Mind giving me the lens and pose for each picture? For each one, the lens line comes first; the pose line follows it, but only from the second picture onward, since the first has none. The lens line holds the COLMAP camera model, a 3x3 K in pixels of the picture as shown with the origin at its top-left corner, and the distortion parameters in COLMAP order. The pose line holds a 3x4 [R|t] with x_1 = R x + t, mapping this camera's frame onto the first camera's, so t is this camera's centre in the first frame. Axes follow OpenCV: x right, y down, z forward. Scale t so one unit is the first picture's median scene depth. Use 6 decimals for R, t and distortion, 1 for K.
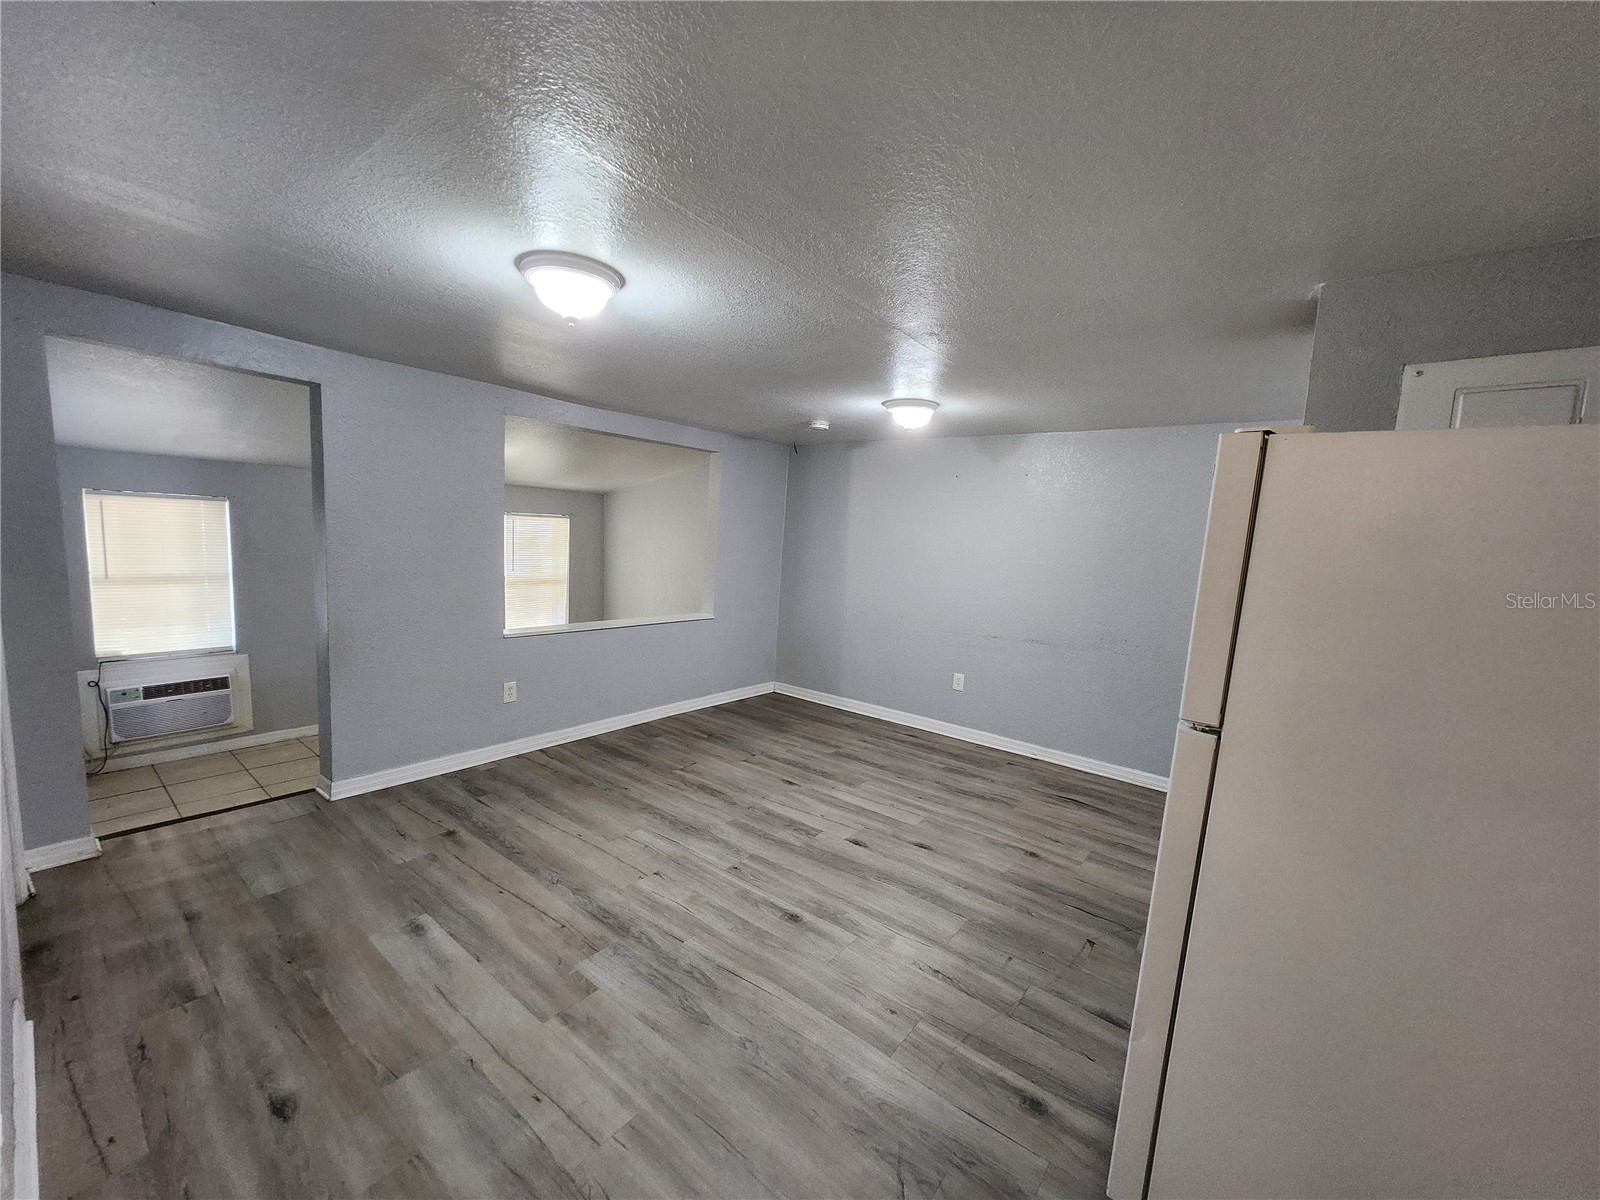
lens RADIAL K [[634.6, 0, 797.4], [0, 634.6, 603.0], [0, 0, 1]] dist [0.008338, 0.000984]
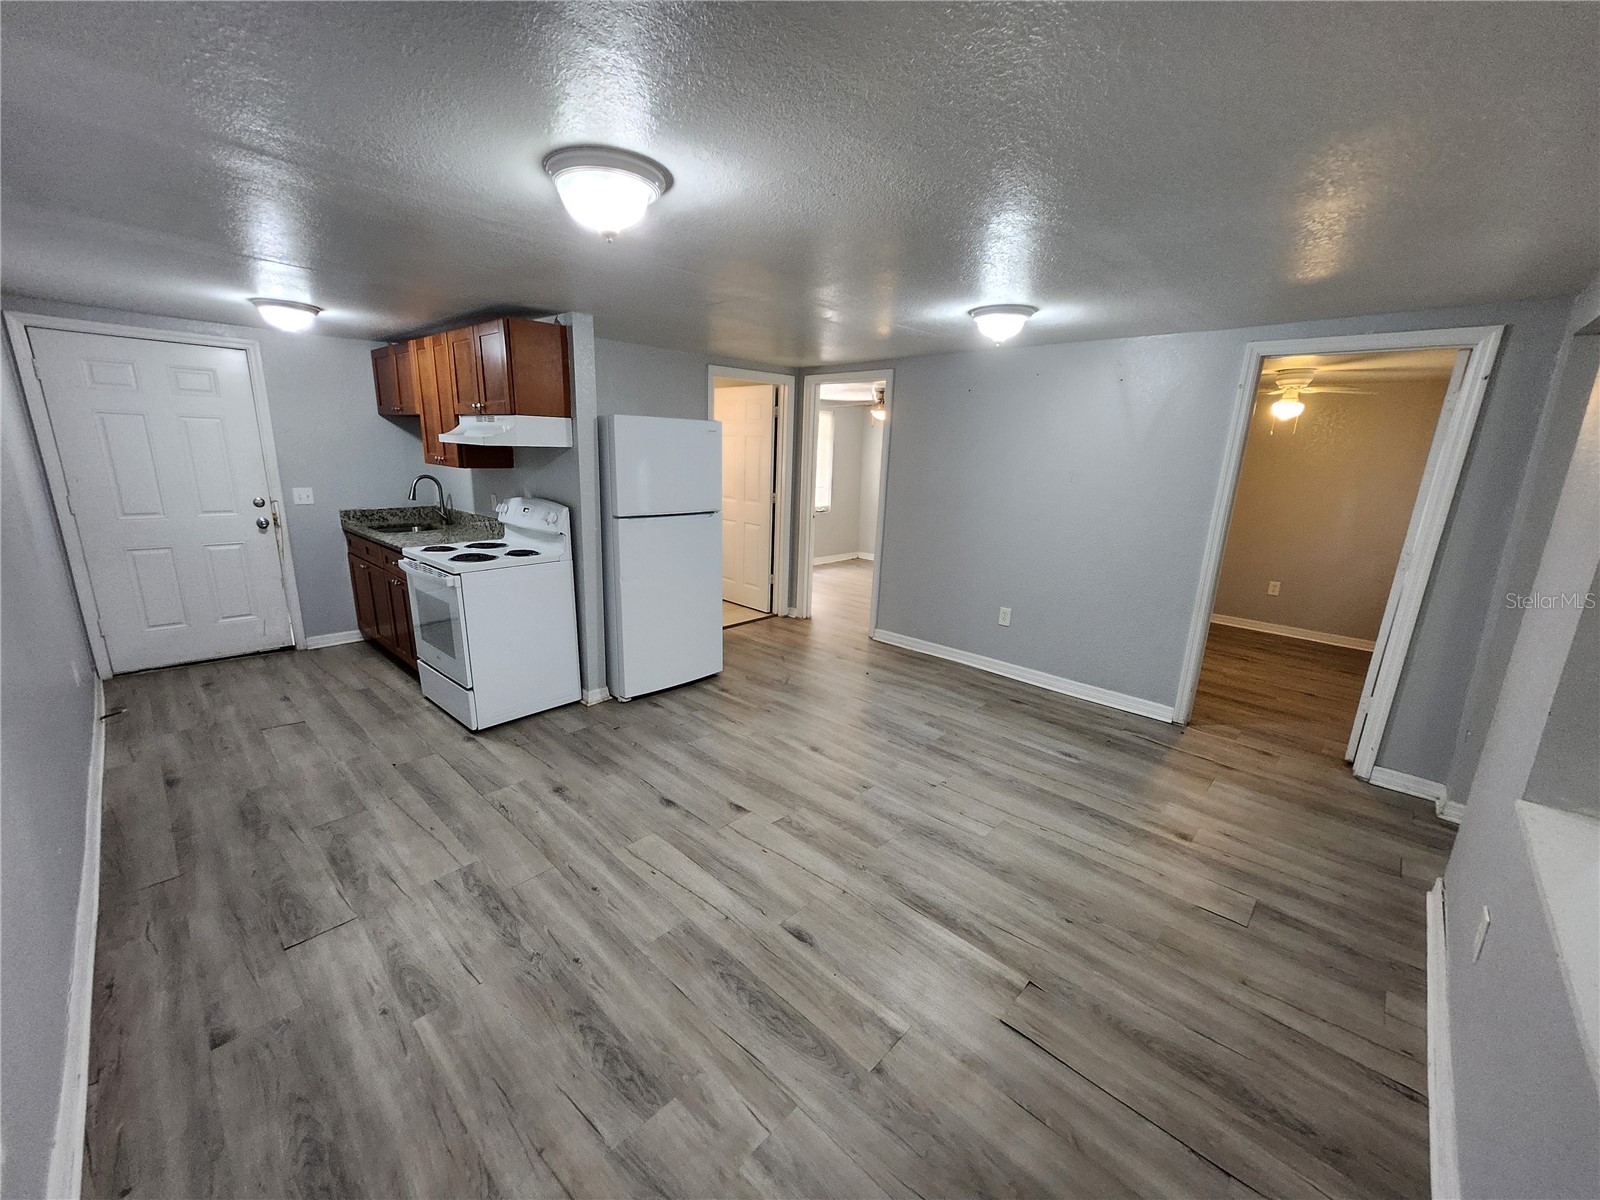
lens RADIAL K [[634.6, 0, 796.3], [0, 634.6, 605.1], [0, 0, 1]] dist [0.008338, 0.000984]
pose [[-0.992576, -0.100831, 0.068008, -0.021531], [-0.070651, 0.933176, 0.352409, -0.222122], [-0.098997, 0.344988, -0.933372, 1.724375]]
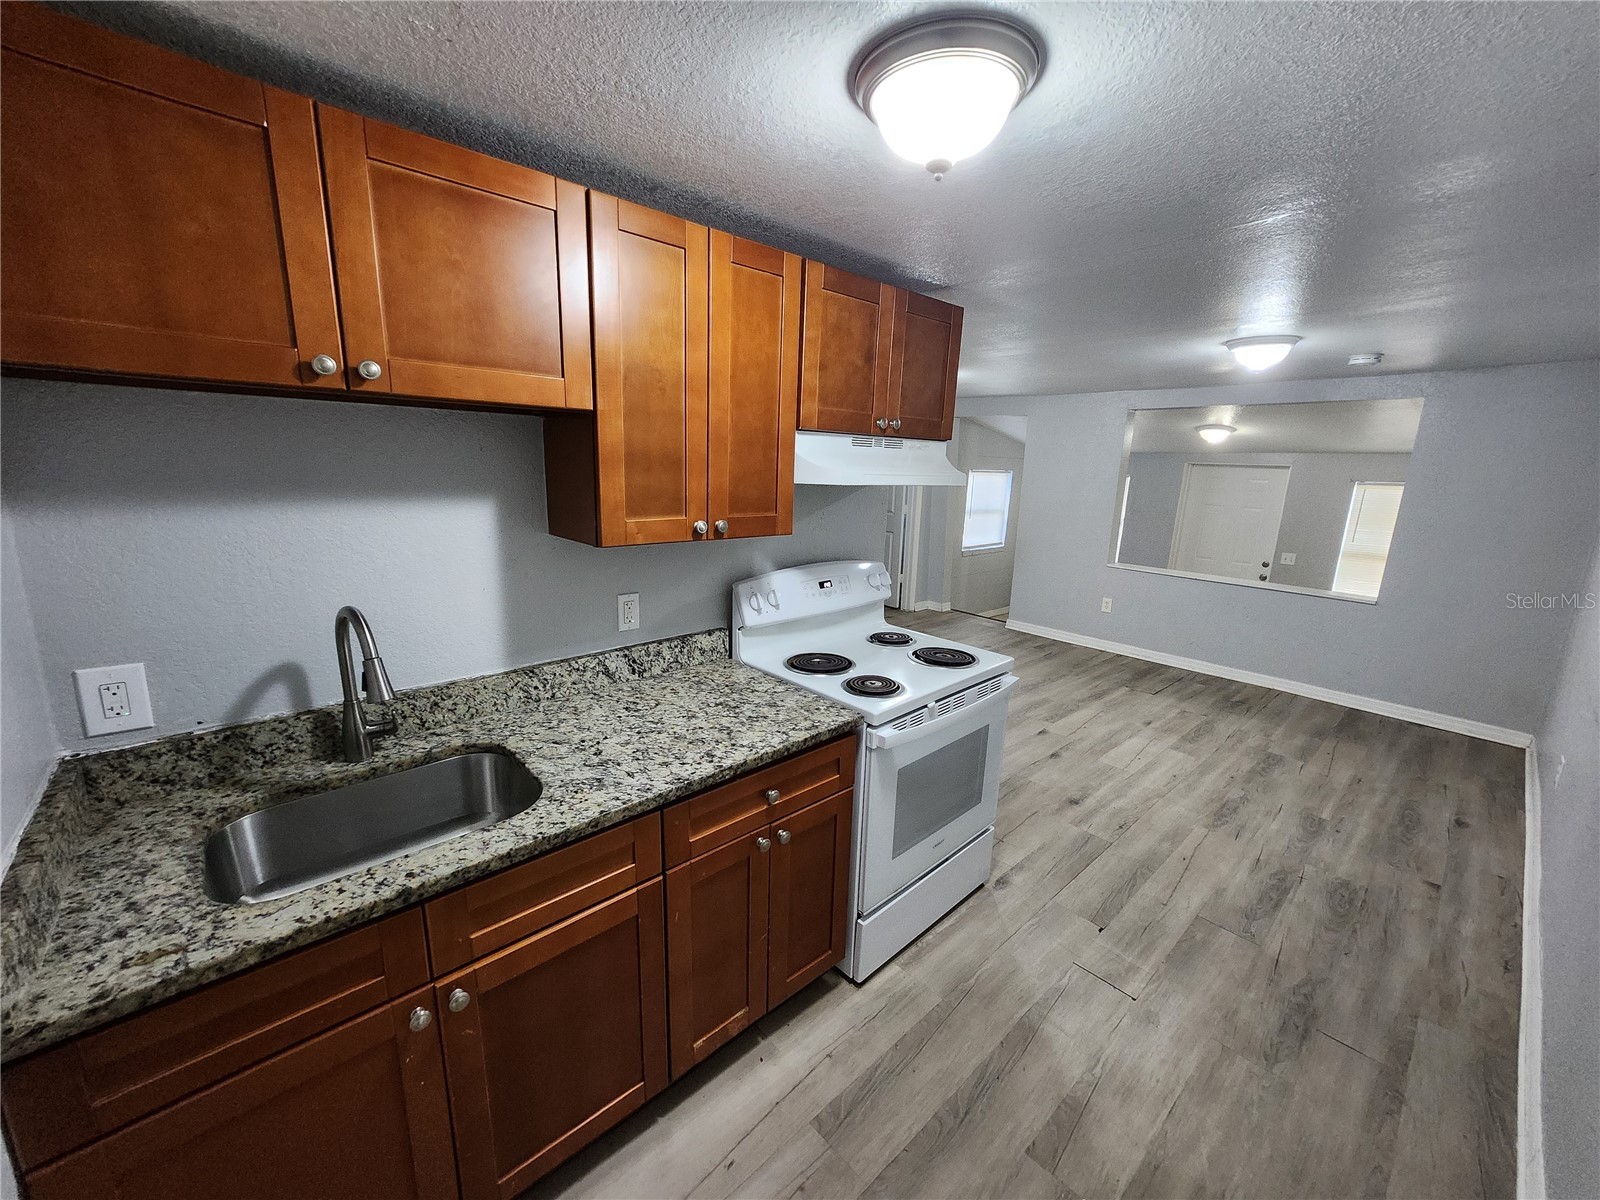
lens RADIAL K [[634.6, 0, 786.9], [0, 634.6, 602.5], [0, 0, 1]] dist [0.008338, 0.000984]
pose [[-0.168931, 0.160085, -0.972541, 1.355201], [-0.147026, 0.971589, 0.185467, -0.034494], [0.974600, 0.174320, -0.140595, 0.627633]]
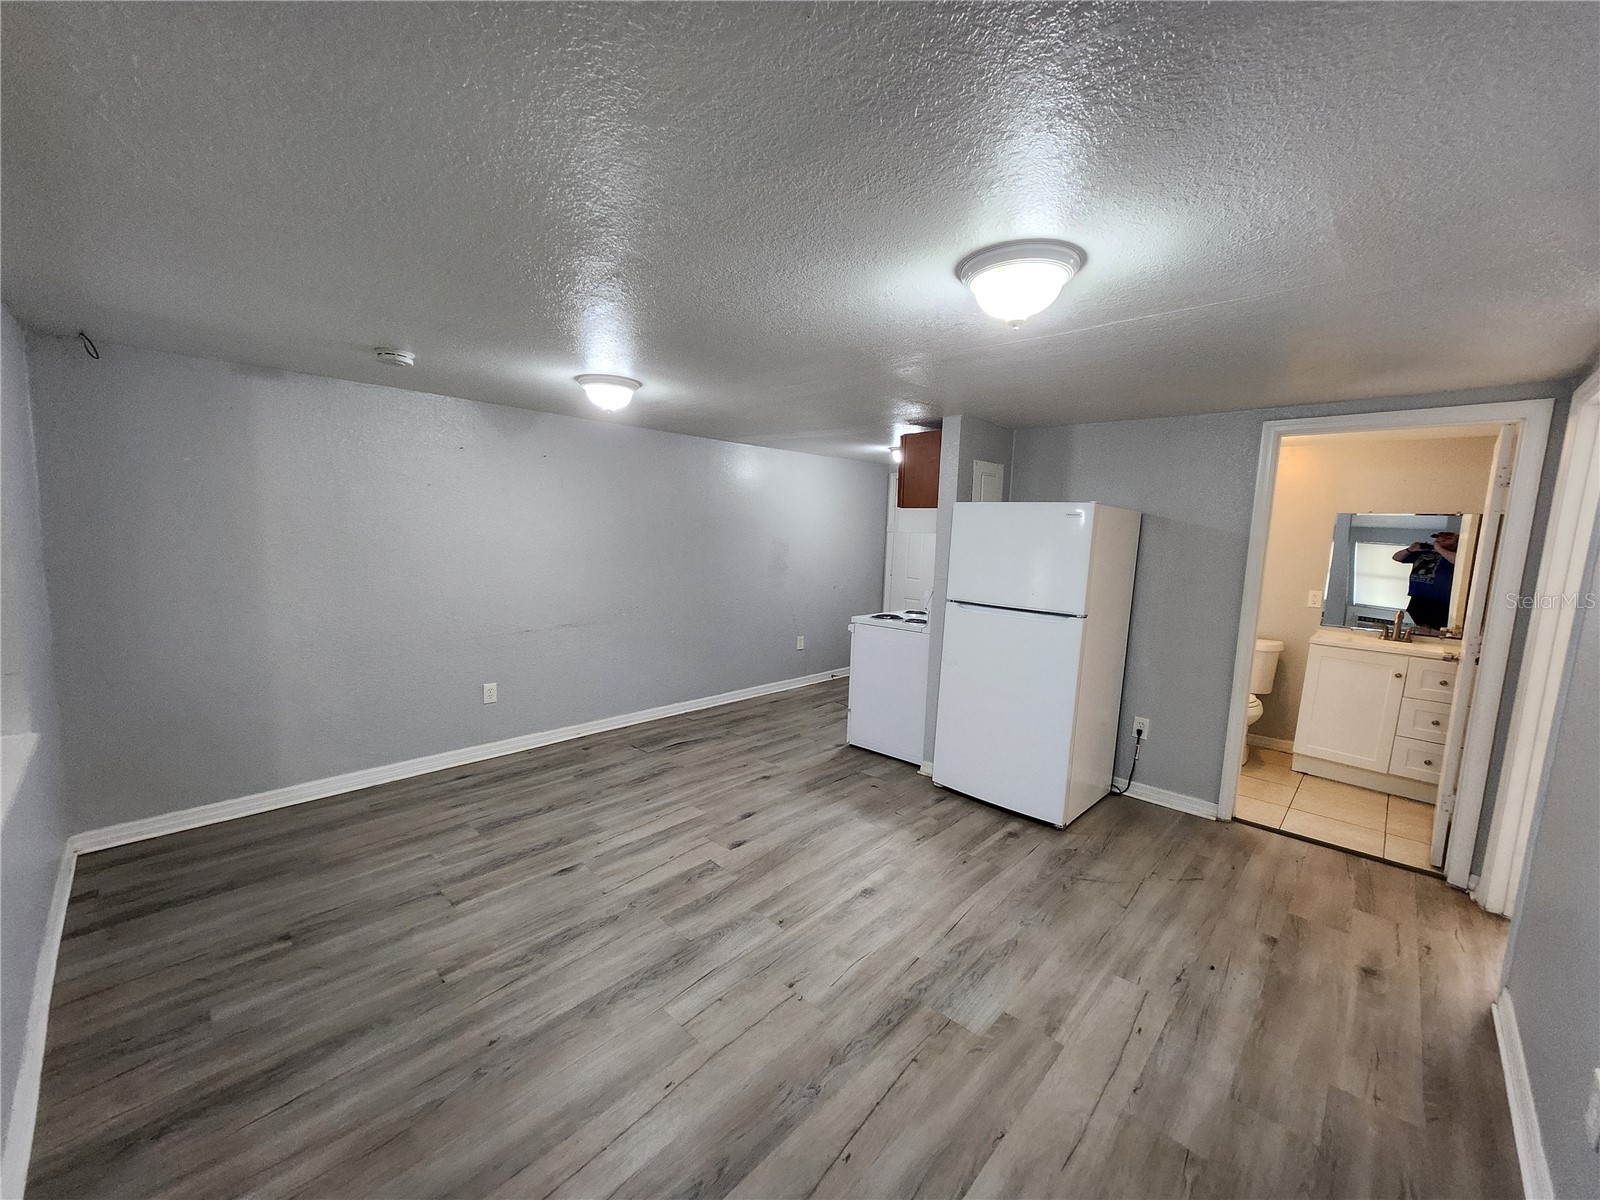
lens RADIAL K [[634.6, 0, 783.9], [0, 634.6, 607.9], [0, 0, 1]] dist [0.008338, 0.000984]
pose [[0.099938, -0.174994, 0.979484, -0.806079], [0.084028, 0.982380, 0.166938, -0.149259], [-0.991439, 0.065620, 0.112881, 0.779433]]
